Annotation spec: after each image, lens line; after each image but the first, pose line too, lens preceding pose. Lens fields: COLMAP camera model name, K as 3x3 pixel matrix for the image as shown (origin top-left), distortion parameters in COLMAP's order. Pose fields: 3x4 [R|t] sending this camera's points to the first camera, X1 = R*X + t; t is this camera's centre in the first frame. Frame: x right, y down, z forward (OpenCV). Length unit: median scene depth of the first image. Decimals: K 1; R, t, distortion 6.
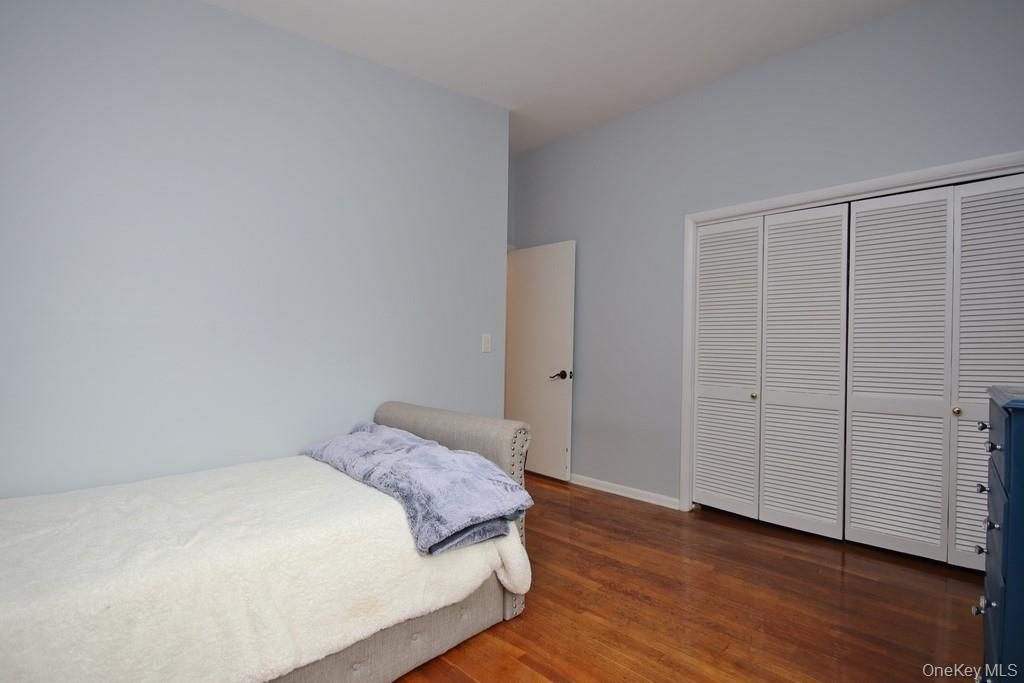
lens RADIAL K [[492.2, 0, 501.3], [0, 492.2, 342.3], [0, 0, 1]] dist [-0.001960, -0.001343]
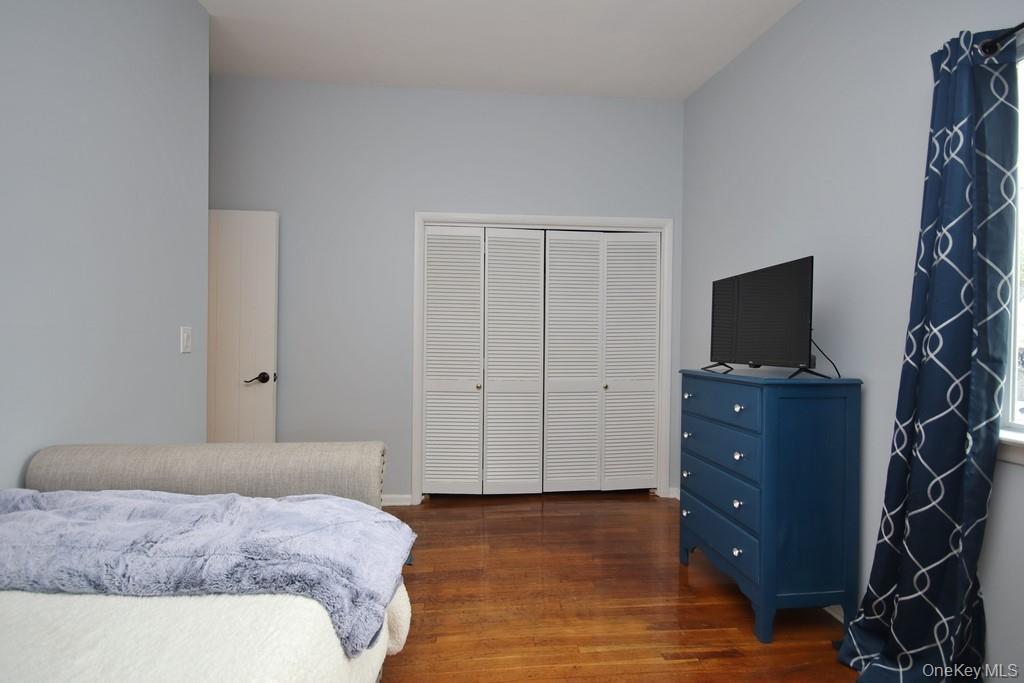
lens RADIAL K [[492.2, 0, 506.6], [0, 492.2, 342.3], [0, 0, 1]] dist [-0.001960, -0.001343]
pose [[0.624226, -0.007610, 0.781207, -0.362673], [-0.008524, 0.999827, 0.016551, -0.012223], [-0.781197, -0.016991, 0.624053, 0.270888]]
